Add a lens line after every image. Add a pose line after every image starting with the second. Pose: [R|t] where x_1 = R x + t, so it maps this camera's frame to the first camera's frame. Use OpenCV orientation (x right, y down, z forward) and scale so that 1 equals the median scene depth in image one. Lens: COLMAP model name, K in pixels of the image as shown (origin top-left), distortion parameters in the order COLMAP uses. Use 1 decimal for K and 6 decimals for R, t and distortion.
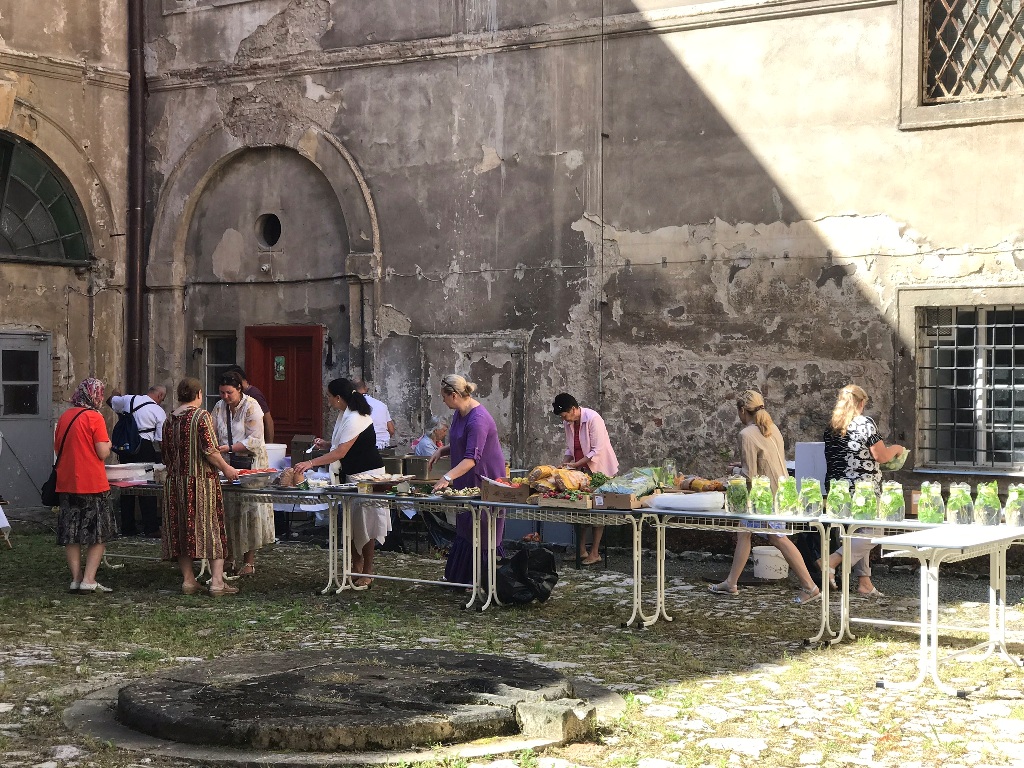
lens RADIAL K [[1791.7, 0, 511.1], [0, 1791.7, 384.9], [0, 0, 1]] dist [0.145316, 0.000000]
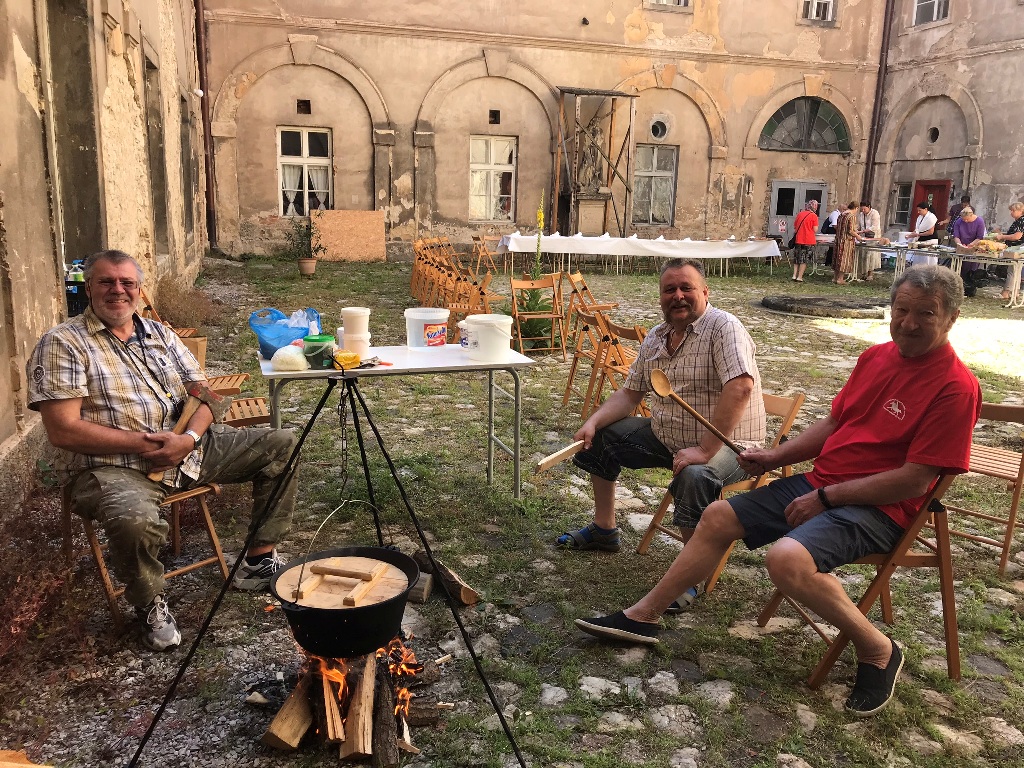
lens RADIAL K [[835.8, 0, 510.1], [0, 835.8, 384.1], [0, 0, 1]] dist [-0.002631, -0.018210]
pose [[0.786537, 0.144918, -0.600298, 0.116777], [-0.017303, 0.976865, 0.213154, 0.003248], [0.617301, -0.157267, 0.770848, -0.156951]]
